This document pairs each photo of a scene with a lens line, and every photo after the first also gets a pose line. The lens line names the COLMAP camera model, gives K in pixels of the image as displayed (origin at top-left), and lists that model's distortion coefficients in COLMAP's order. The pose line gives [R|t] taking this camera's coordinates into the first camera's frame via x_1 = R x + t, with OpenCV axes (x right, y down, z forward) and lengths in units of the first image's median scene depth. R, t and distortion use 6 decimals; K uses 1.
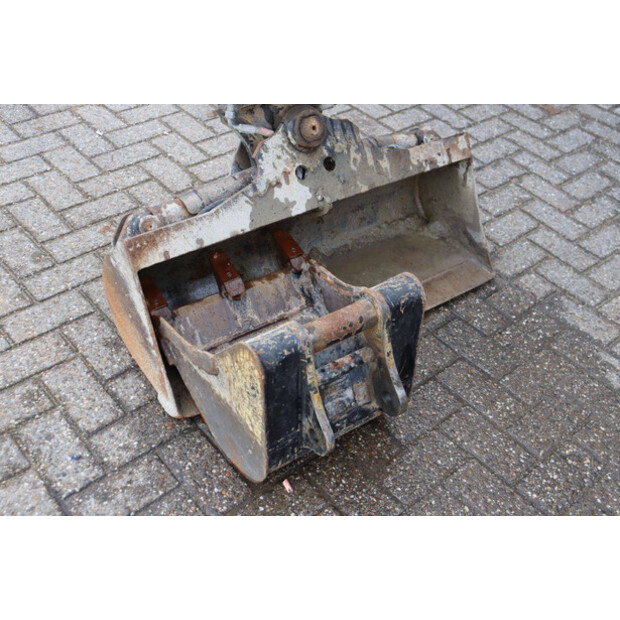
lens RADIAL K [[764.1, 0, 314.2], [0, 764.1, 305.3], [0, 0, 1]] dist [0.017843, 0.000000]
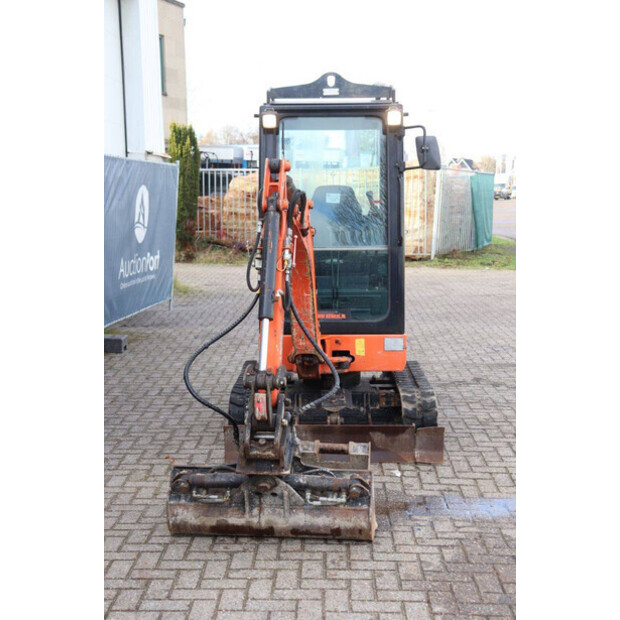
lens RADIAL K [[961.6, 0, 310.2], [0, 961.6, 314.4], [0, 0, 1]] dist [0.120020, 0.000000]
pose [[-0.731053, -0.168675, 0.661143, -1.484481], [0.403225, 0.674862, 0.618038, -1.732577], [-0.550428, 0.718408, -0.425346, 1.507352]]
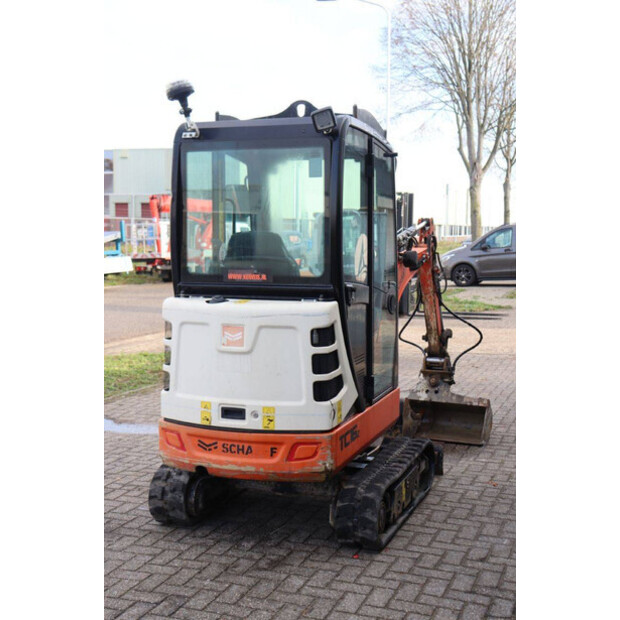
lens RADIAL K [[902.3, 0, 305.1], [0, 902.3, 322.9], [0, 0, 1]] dist [0.078313, 0.000000]
pose [[0.466296, 0.003216, -0.884623, 3.017821], [-0.555134, 0.779649, -0.289783, 0.984248], [0.688764, 0.626209, 0.365332, -1.024515]]
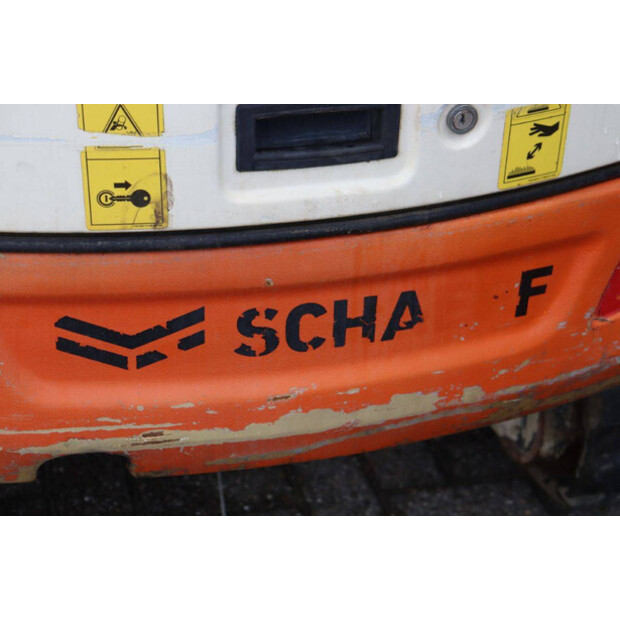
lens RADIAL K [[1464.1, 0, 310.2], [0, 1464.1, 309.1], [0, 0, 1]] dist [0.336870, 0.000000]
pose [[0.883276, 0.180668, -0.432645, 1.237779], [-0.264392, 0.953993, -0.141398, 0.758610], [0.387194, 0.239282, 0.890407, -0.682428]]
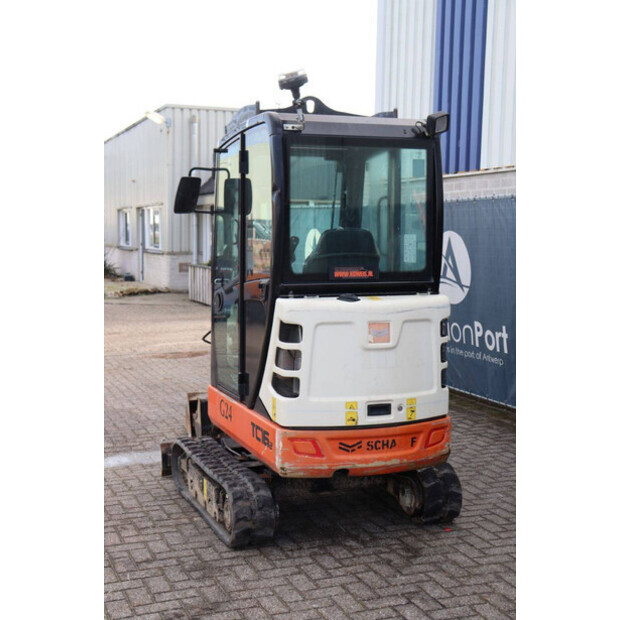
lens RADIAL K [[961.6, 0, 322.8], [0, 961.6, 323.0], [0, 0, 1]] dist [0.120020, 0.000000]
pose [[0.932993, -0.050134, -0.356385, 1.710382], [-0.172684, 0.806452, -0.565522, 1.801978], [0.315759, 0.589171, 0.743757, -2.125985]]
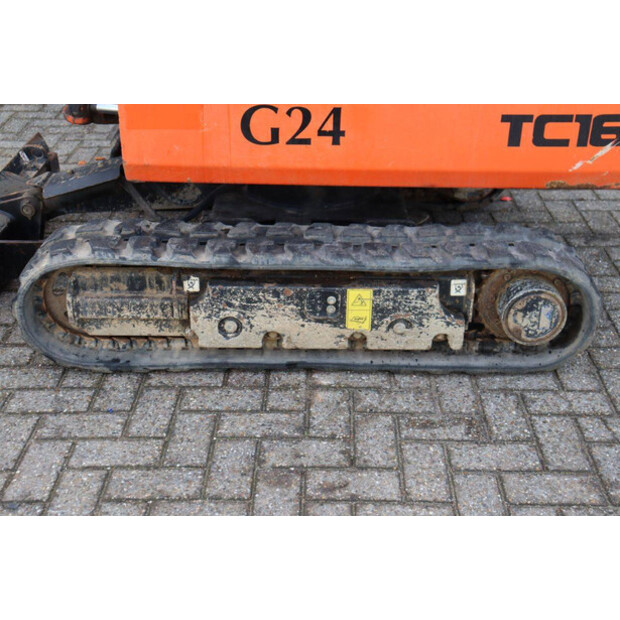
lens RADIAL K [[902.3, 0, 310.0], [0, 902.3, 308.8], [0, 0, 1]] dist [0.078313, 0.000000]
pose [[0.668473, -0.427137, 0.608849, -0.274350], [0.529713, 0.848071, 0.013376, 0.669806], [-0.522061, 0.313574, 0.793173, -0.801815]]
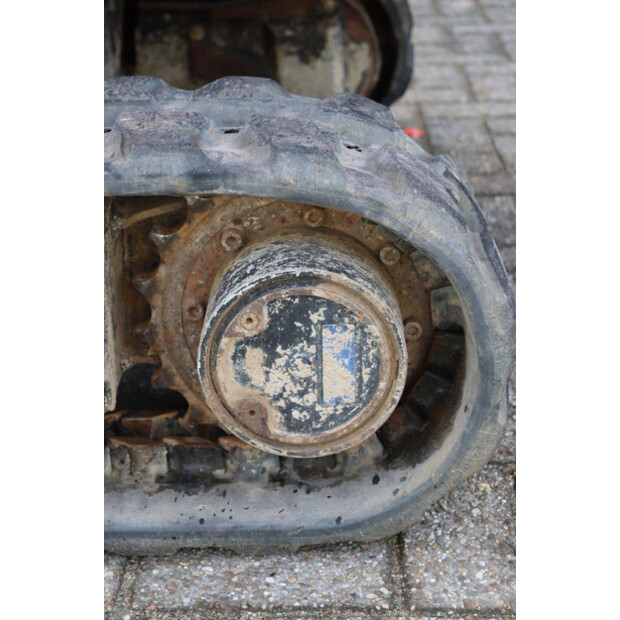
lens RADIAL K [[1262.6, 0, 310.7], [0, 1262.6, 311.5], [0, 0, 1]] dist [0.268753, 0.000000]
pose [[0.662181, -0.383030, 0.644053, 0.282269], [0.535562, 0.843058, -0.049254, 0.845712], [-0.524108, 0.377545, 0.763394, -0.433150]]
